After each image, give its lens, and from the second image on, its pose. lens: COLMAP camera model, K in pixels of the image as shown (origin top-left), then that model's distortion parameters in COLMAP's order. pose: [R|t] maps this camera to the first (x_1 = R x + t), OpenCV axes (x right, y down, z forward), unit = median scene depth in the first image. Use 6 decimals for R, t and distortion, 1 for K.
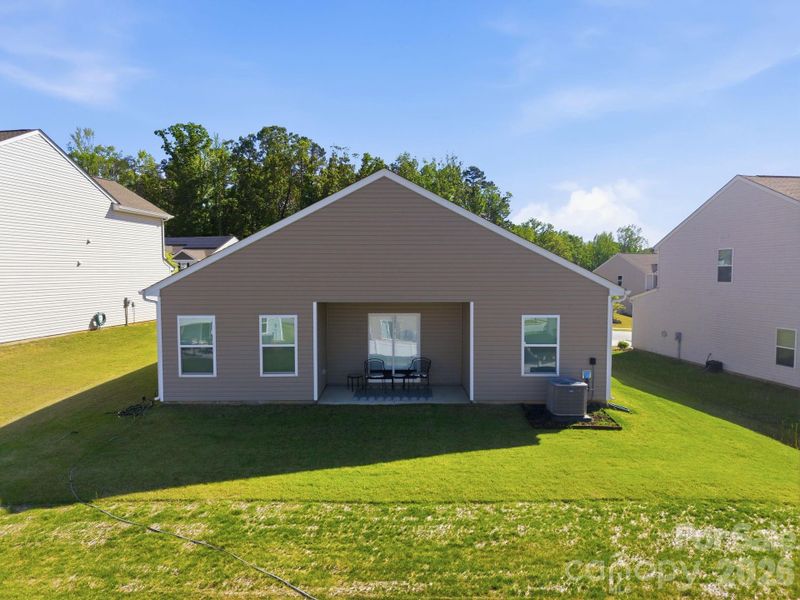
lens RADIAL K [[539.4, 0, 397.3], [0, 539.4, 318.5], [0, 0, 1]] dist [0.018961, -0.022873]
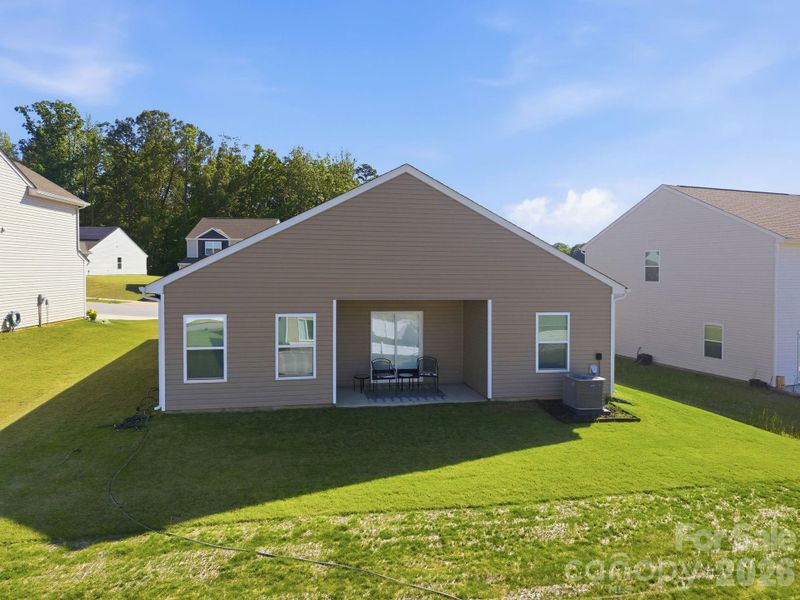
lens RADIAL K [[551.5, 0, 376.1], [0, 551.5, 297.5], [0, 0, 1]] dist [0.009441, -0.005644]
pose [[0.980971, 0.001185, 0.194150, -0.268235], [0.005373, 0.999433, -0.033248, -0.001729], [-0.194079, 0.033659, 0.980408, 0.032407]]
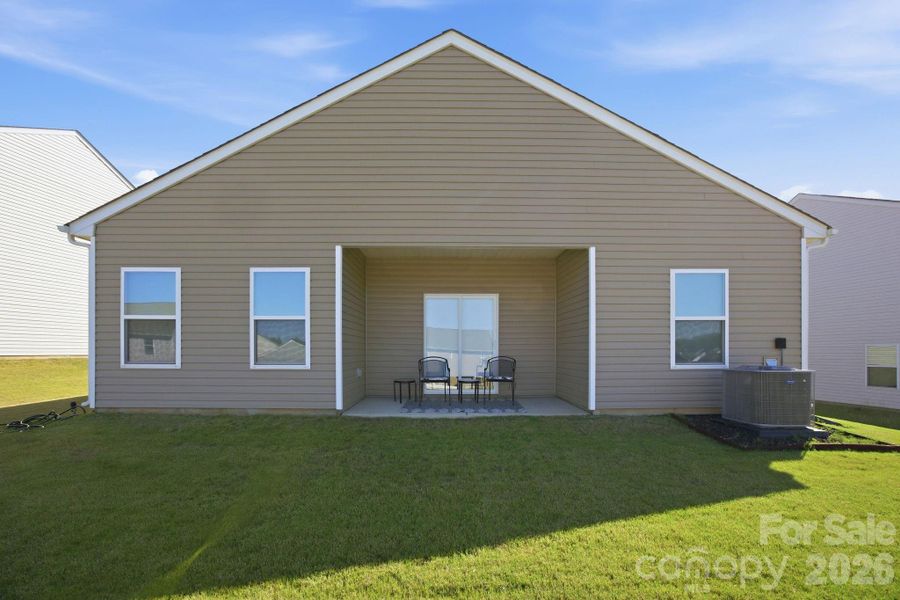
lens RADIAL K [[390.1, 0, 447.0], [0, 390.1, 351.6], [0, 0, 1]] dist [-0.060163, 0.025356]
pose [[0.999954, 0.002307, 0.009339, -0.032728], [-0.001527, 0.996578, -0.082643, 0.124655], [-0.009497, 0.082624, 0.996536, 0.563182]]
